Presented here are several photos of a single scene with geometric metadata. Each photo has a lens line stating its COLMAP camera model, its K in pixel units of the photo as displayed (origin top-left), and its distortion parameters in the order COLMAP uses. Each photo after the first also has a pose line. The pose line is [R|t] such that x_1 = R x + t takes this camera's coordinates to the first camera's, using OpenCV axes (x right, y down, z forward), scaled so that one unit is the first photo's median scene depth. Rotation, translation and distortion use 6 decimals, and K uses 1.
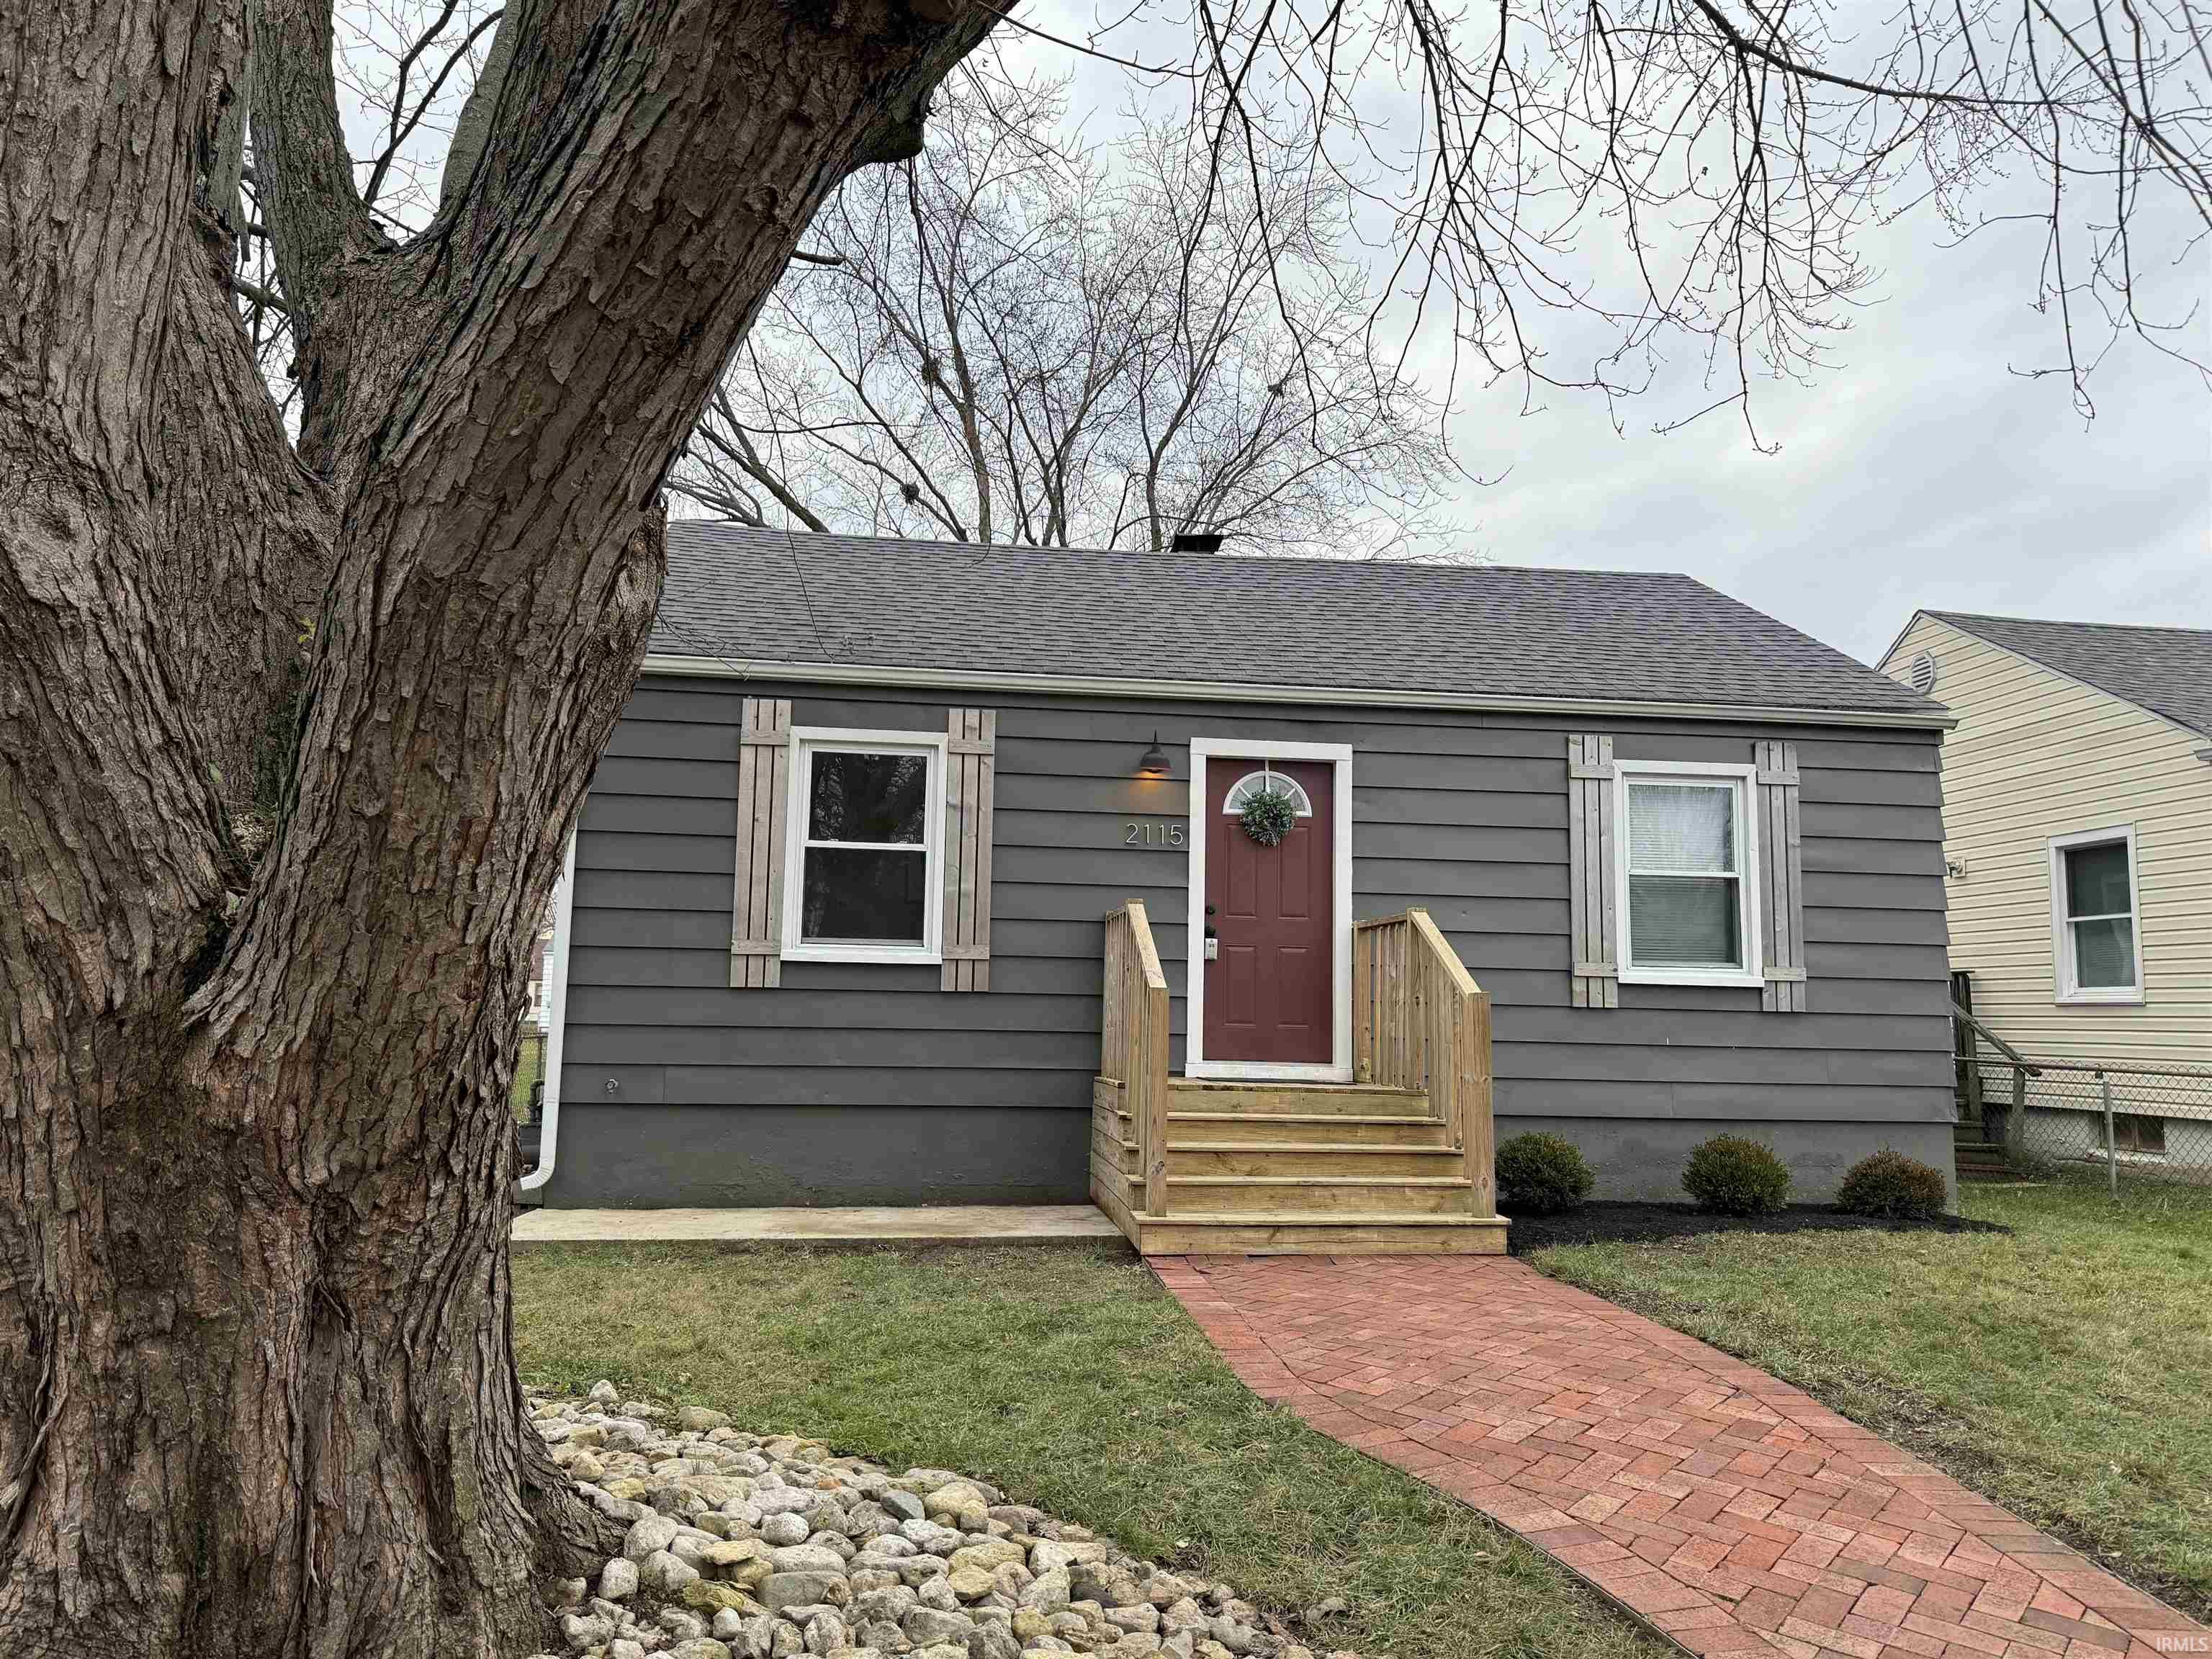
lens RADIAL K [[1563.1, 0, 1109.6], [0, 1563.1, 821.9], [0, 0, 1]] dist [0.060453, -0.065978]
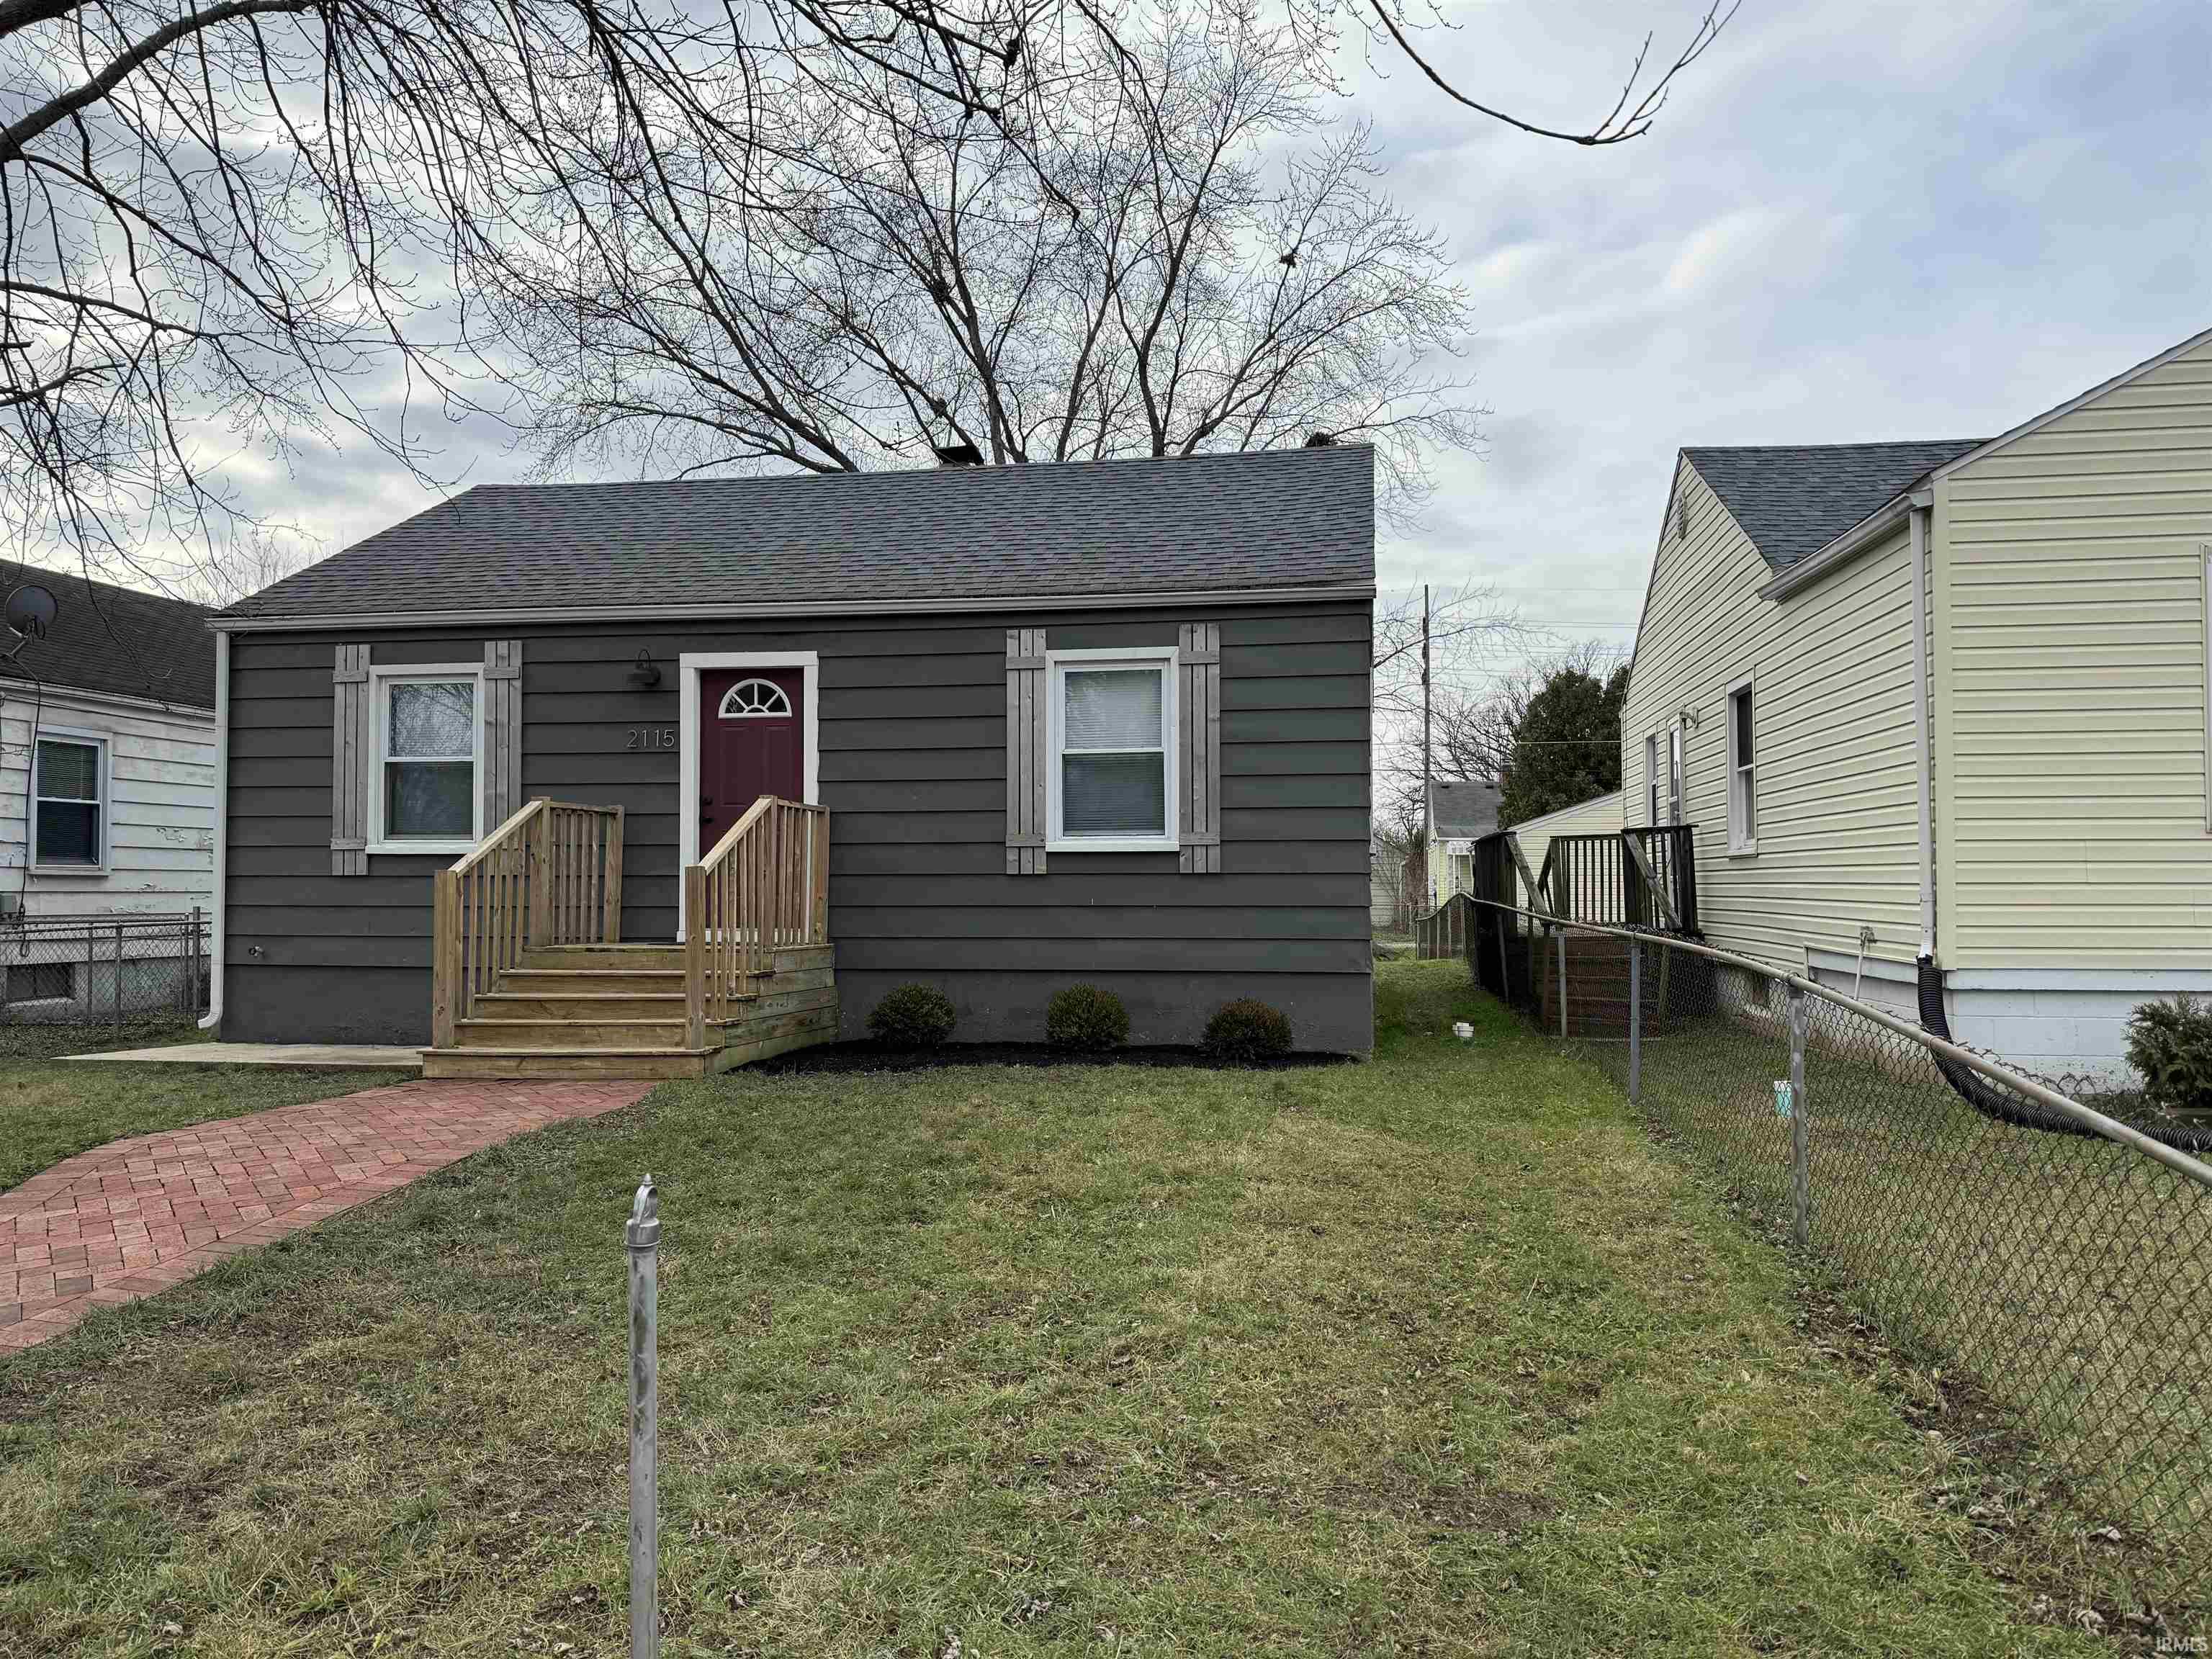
lens RADIAL K [[1563.1, 0, 1099.5], [0, 1563.1, 825.4], [0, 0, 1]] dist [0.060453, -0.065978]
pose [[0.964332, -0.032785, -0.262658, 0.678722], [0.052958, 0.996134, 0.070092, 0.008284], [0.259345, -0.081502, 0.962340, -0.055982]]
